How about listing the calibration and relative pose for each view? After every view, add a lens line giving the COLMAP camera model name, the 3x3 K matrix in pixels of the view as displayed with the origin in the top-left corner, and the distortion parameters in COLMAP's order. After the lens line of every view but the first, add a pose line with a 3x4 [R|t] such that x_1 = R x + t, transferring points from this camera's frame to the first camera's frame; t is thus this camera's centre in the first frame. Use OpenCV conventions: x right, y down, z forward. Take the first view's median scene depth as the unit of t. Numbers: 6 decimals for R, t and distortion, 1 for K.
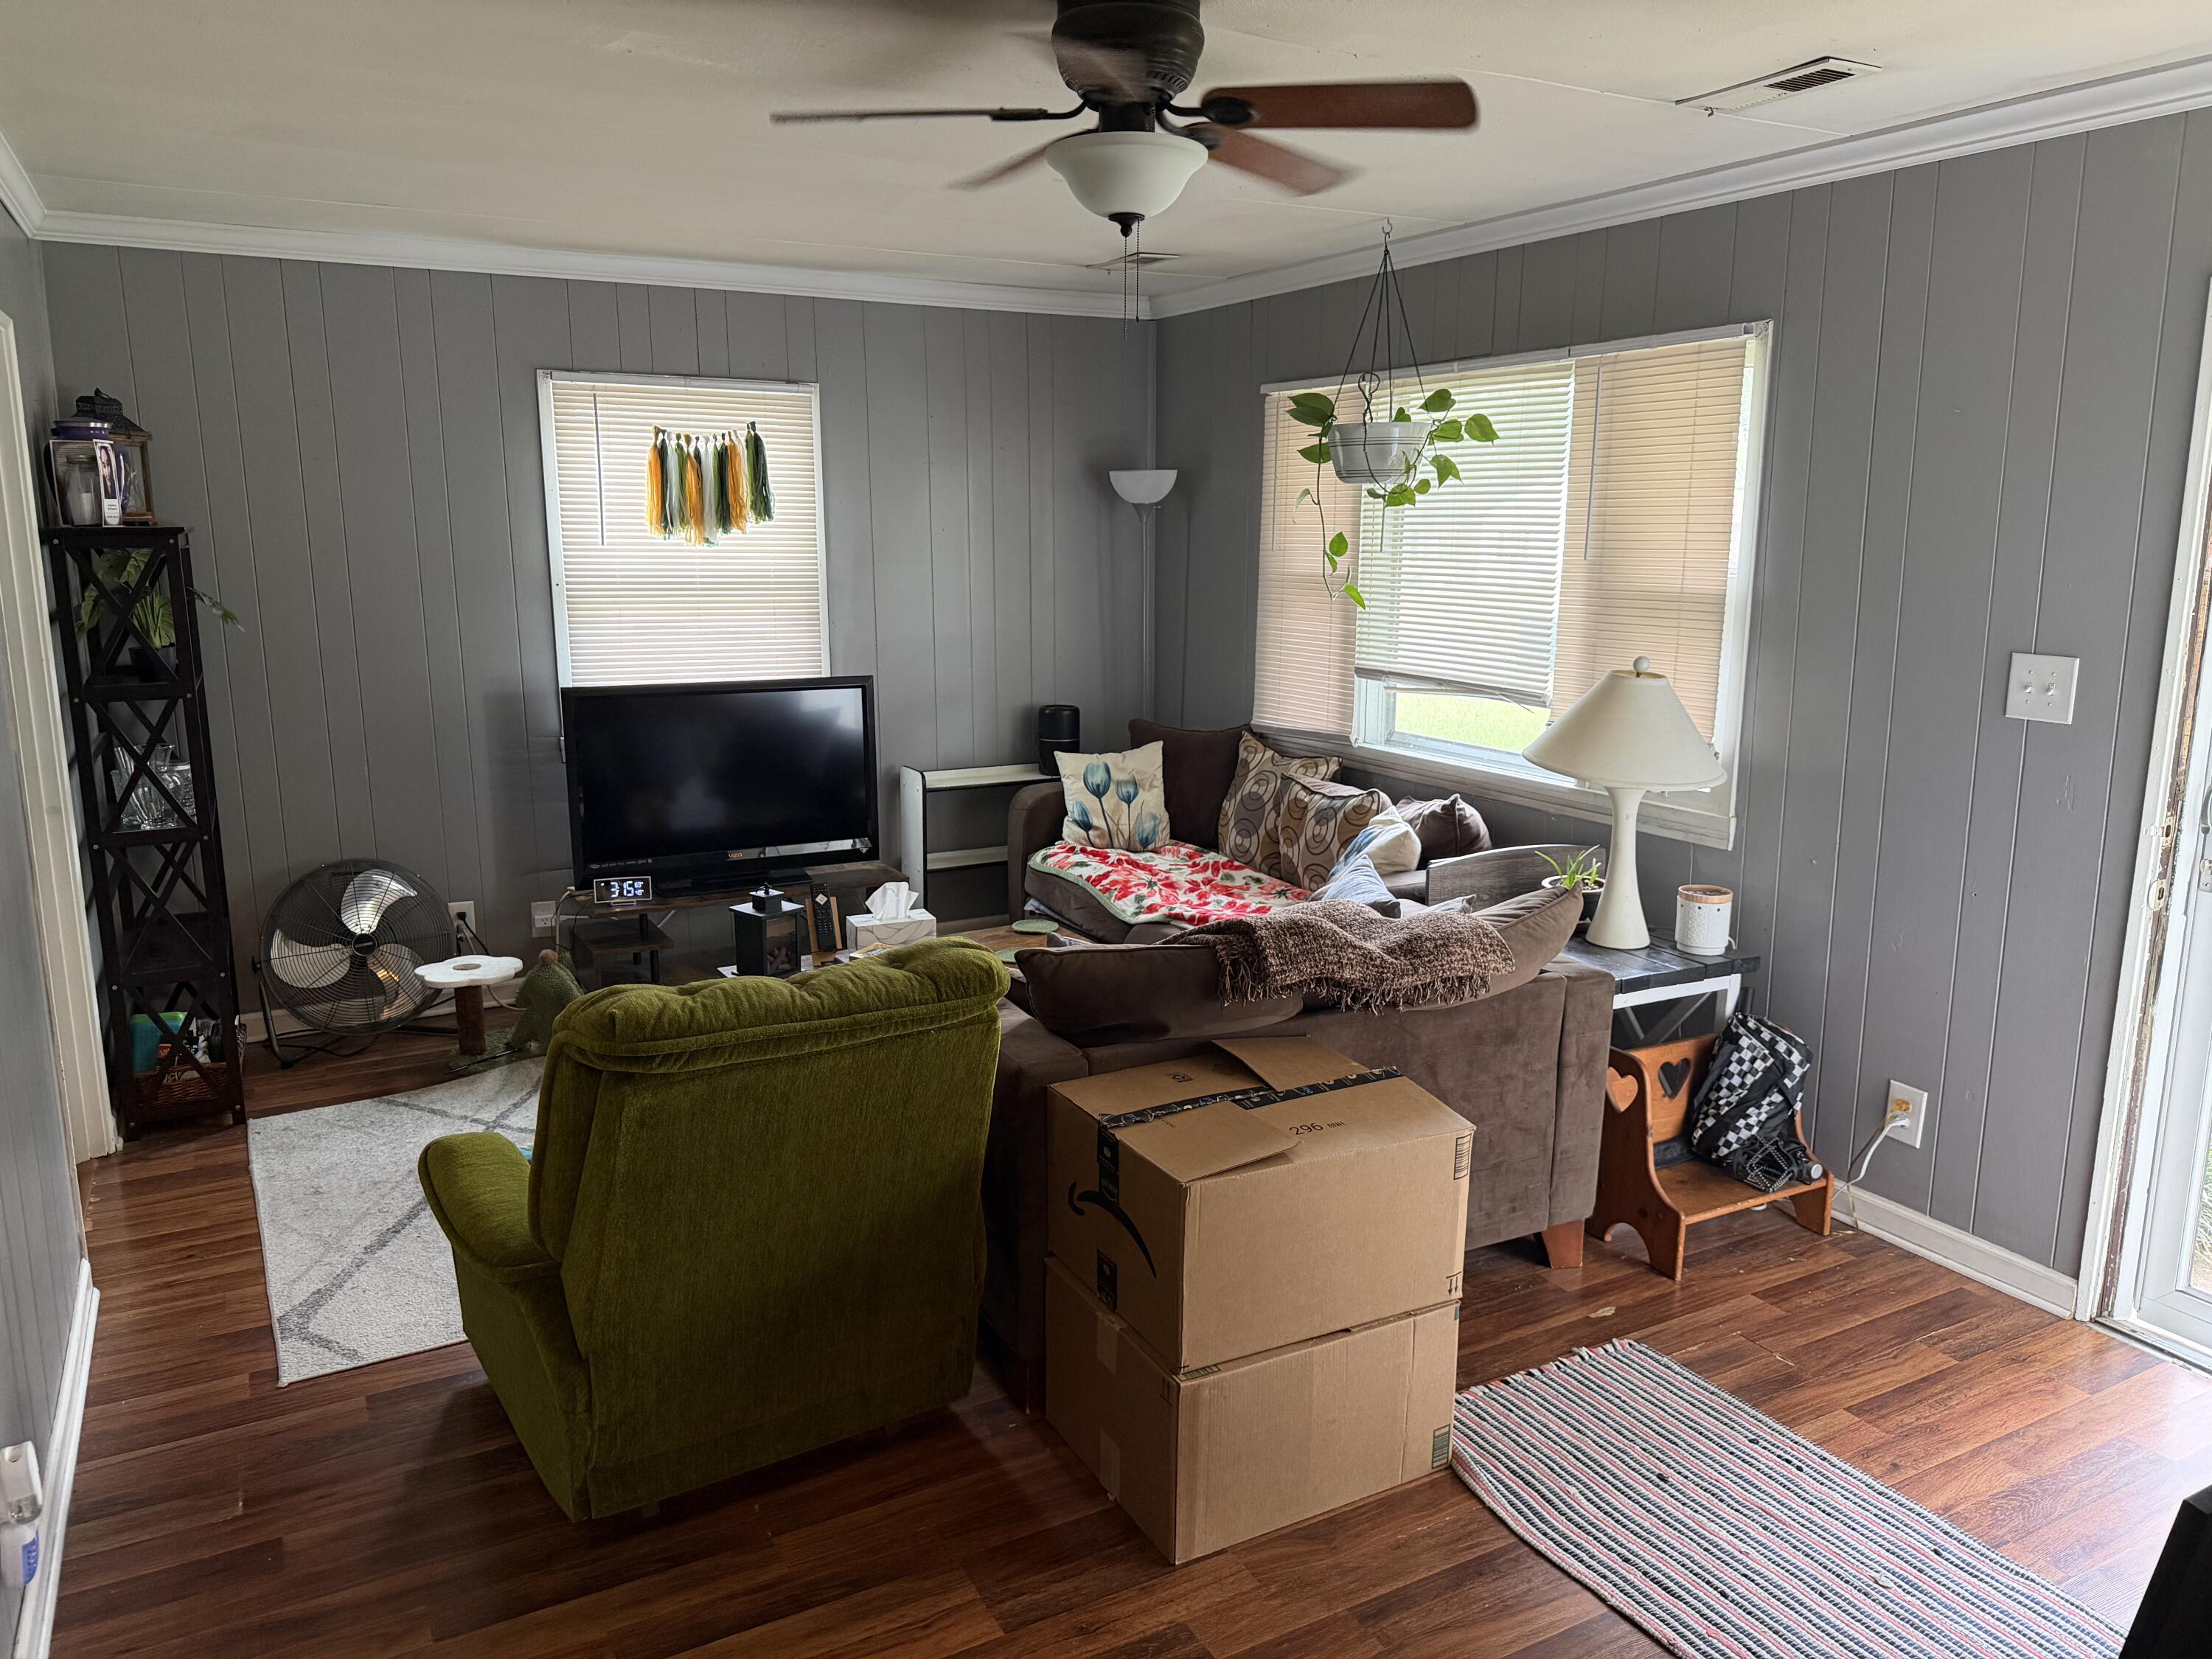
lens RADIAL K [[1571.4, 0, 1094.4], [0, 1571.4, 820.3], [0, 0, 1]] dist [0.036041, -0.043265]
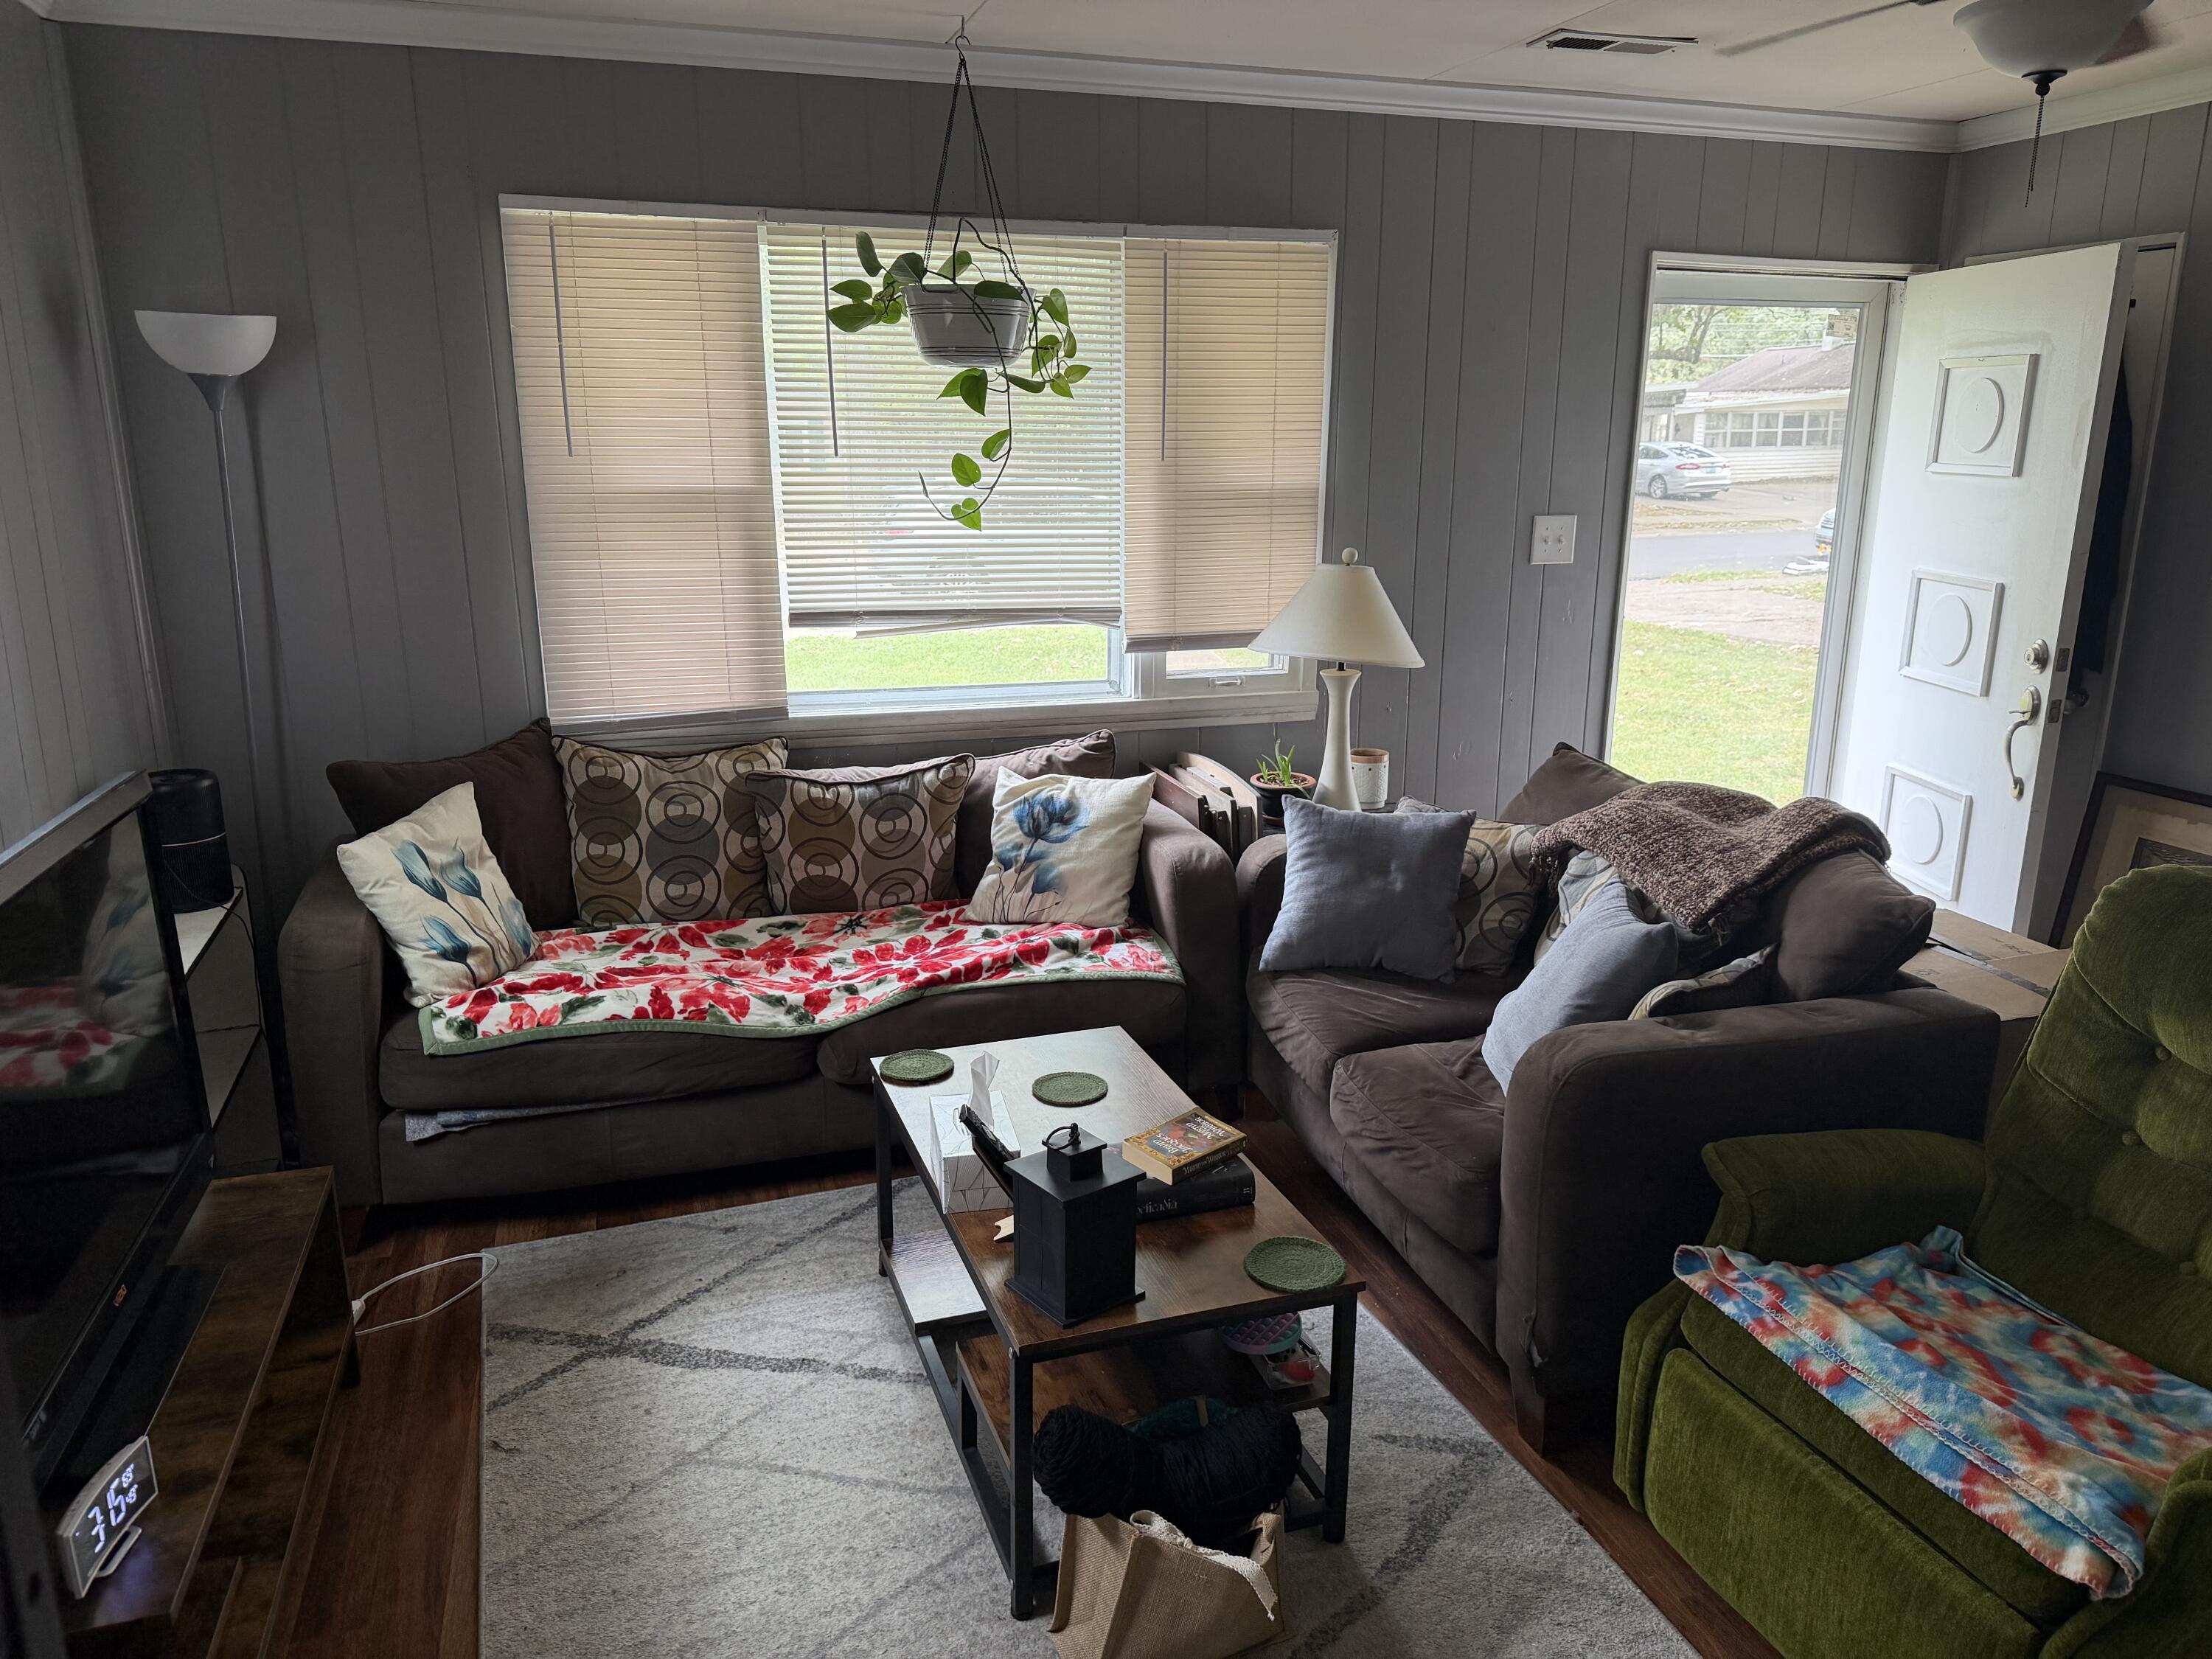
lens RADIAL K [[1571.4, 0, 1111.8], [0, 1571.4, 852.5], [0, 0, 1]] dist [0.036041, -0.043265]
pose [[0.182301, -0.253166, 0.950091, -0.660005], [0.184178, 0.957972, 0.219927, -0.150934], [-0.965839, 0.134893, 0.221267, 0.843643]]
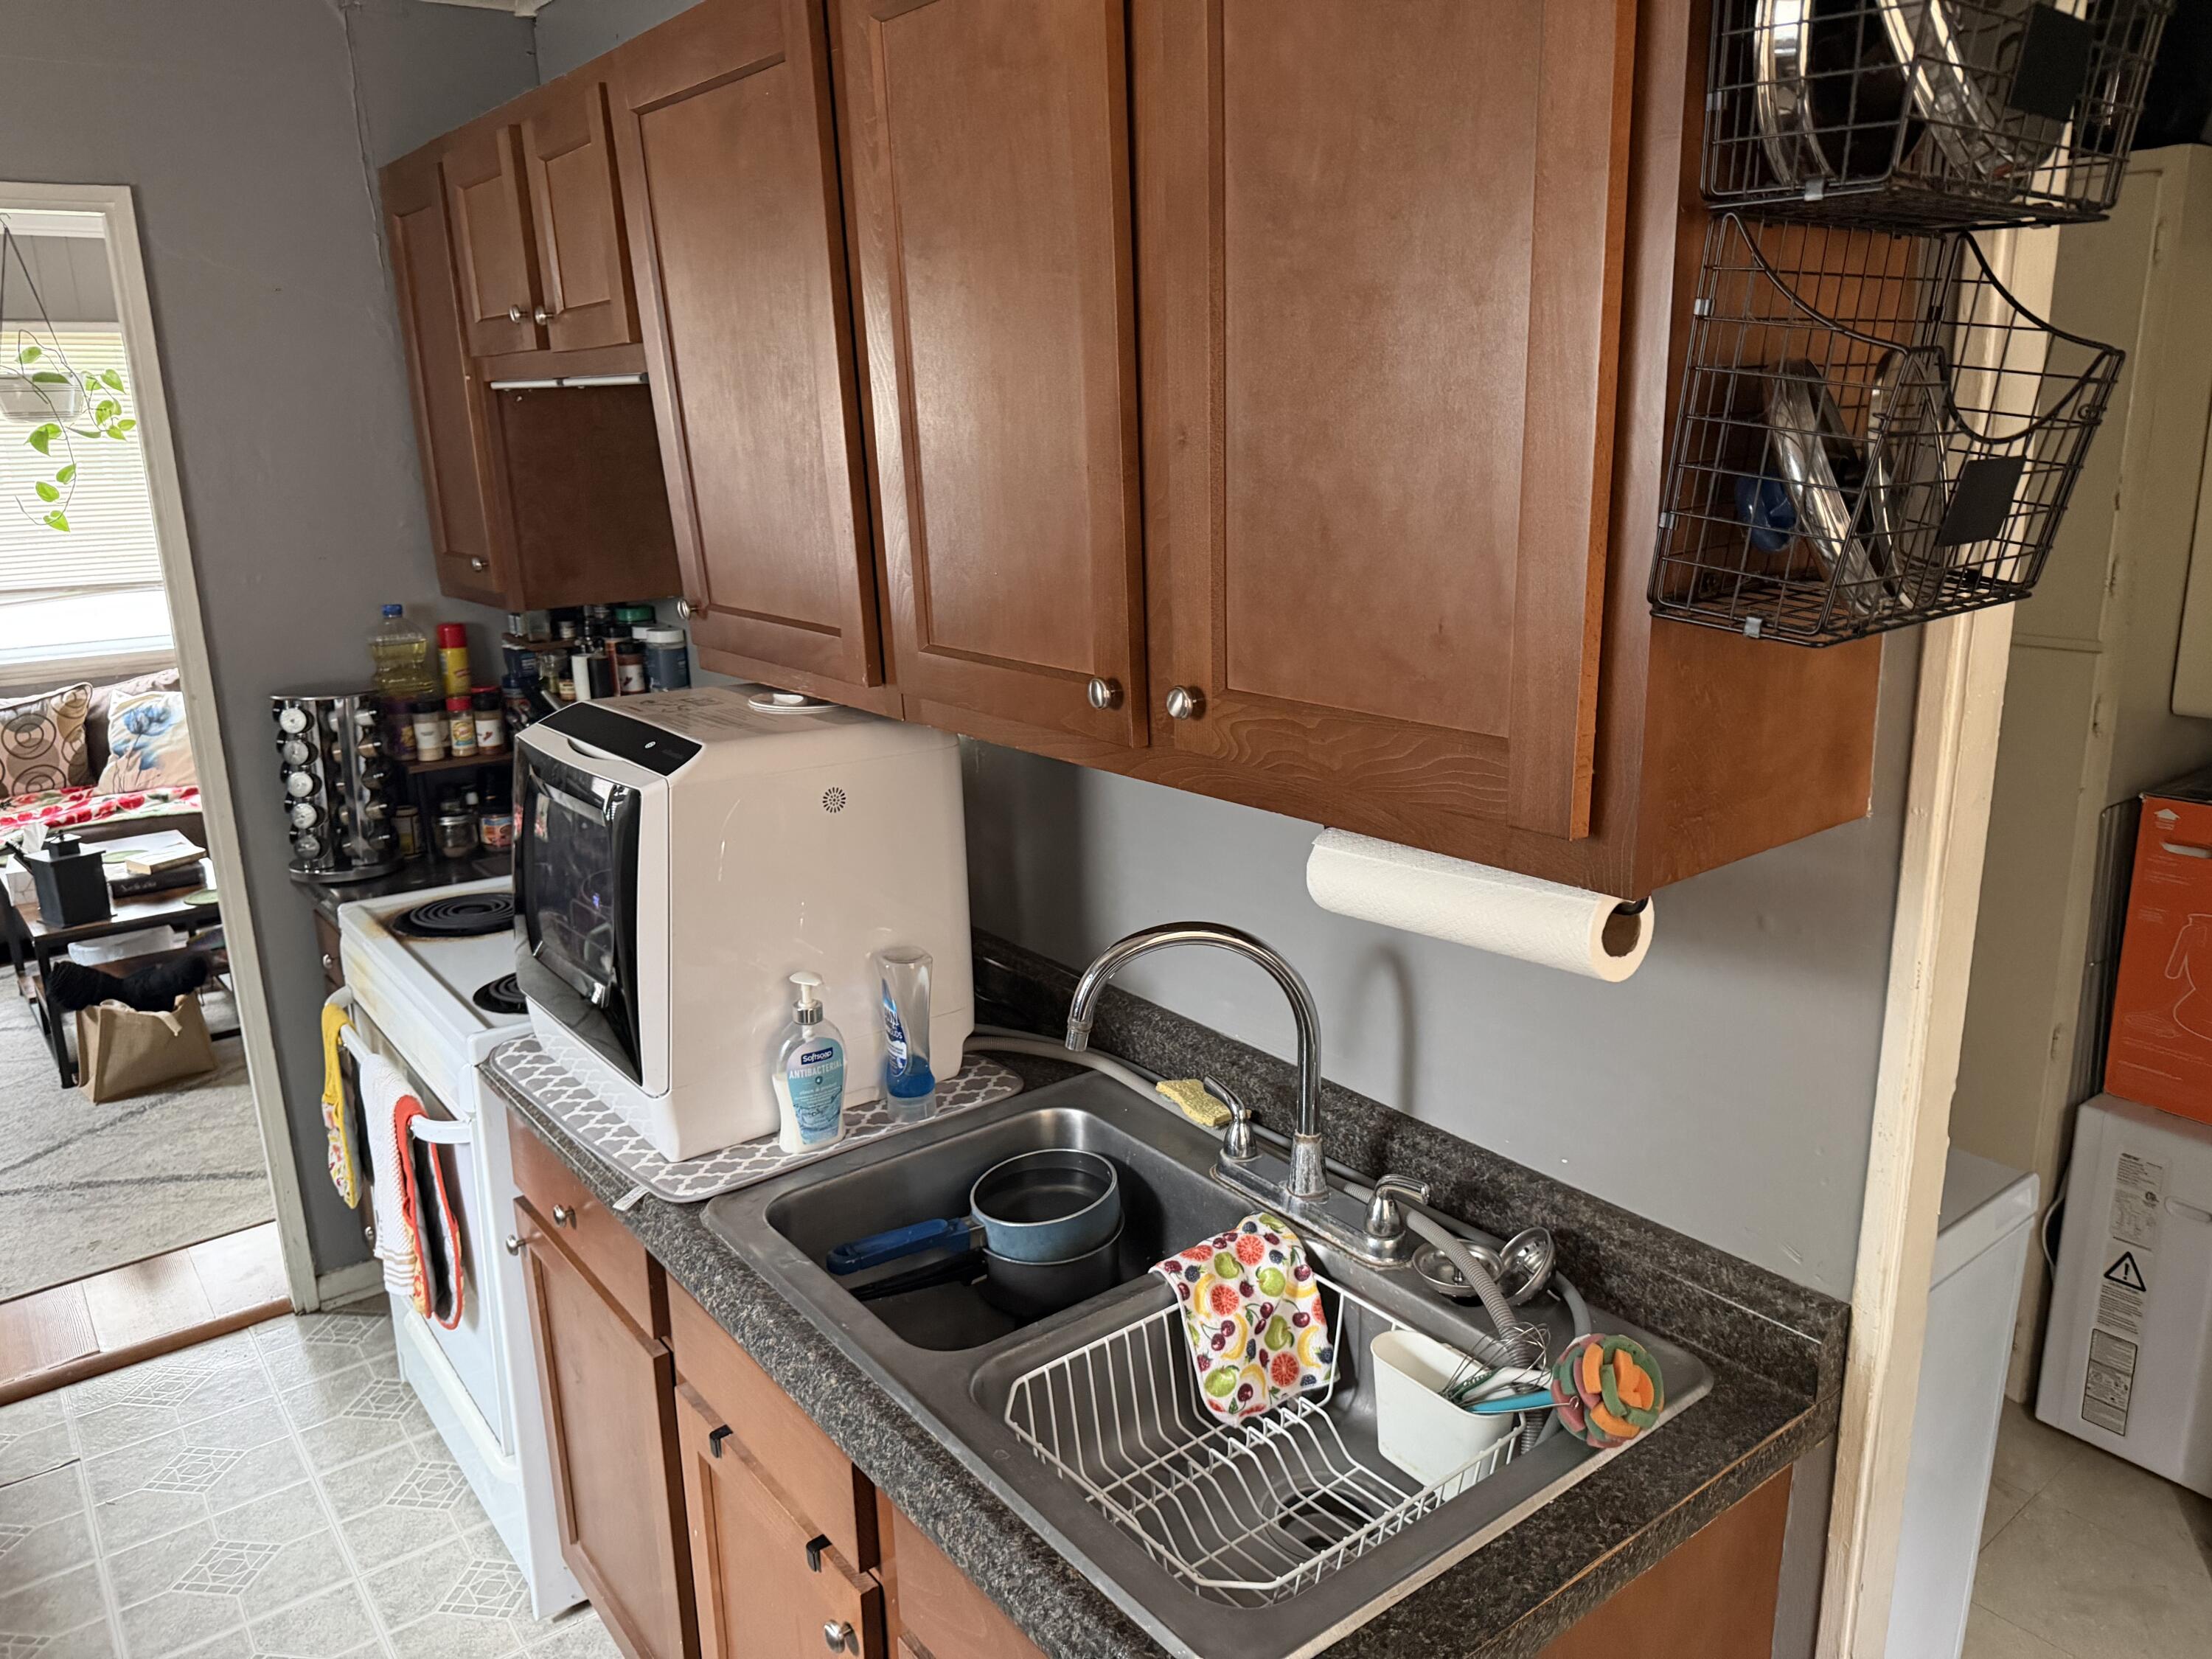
lens RADIAL K [[1571.4, 0, 1105.0], [0, 1571.4, 823.8], [0, 0, 1]] dist [0.036041, -0.043265]
pose [[-0.176223, -0.247306, 0.952778, -1.249485], [0.206859, 0.937007, 0.281473, -0.108572], [-0.962370, 0.246692, -0.113964, 0.471919]]
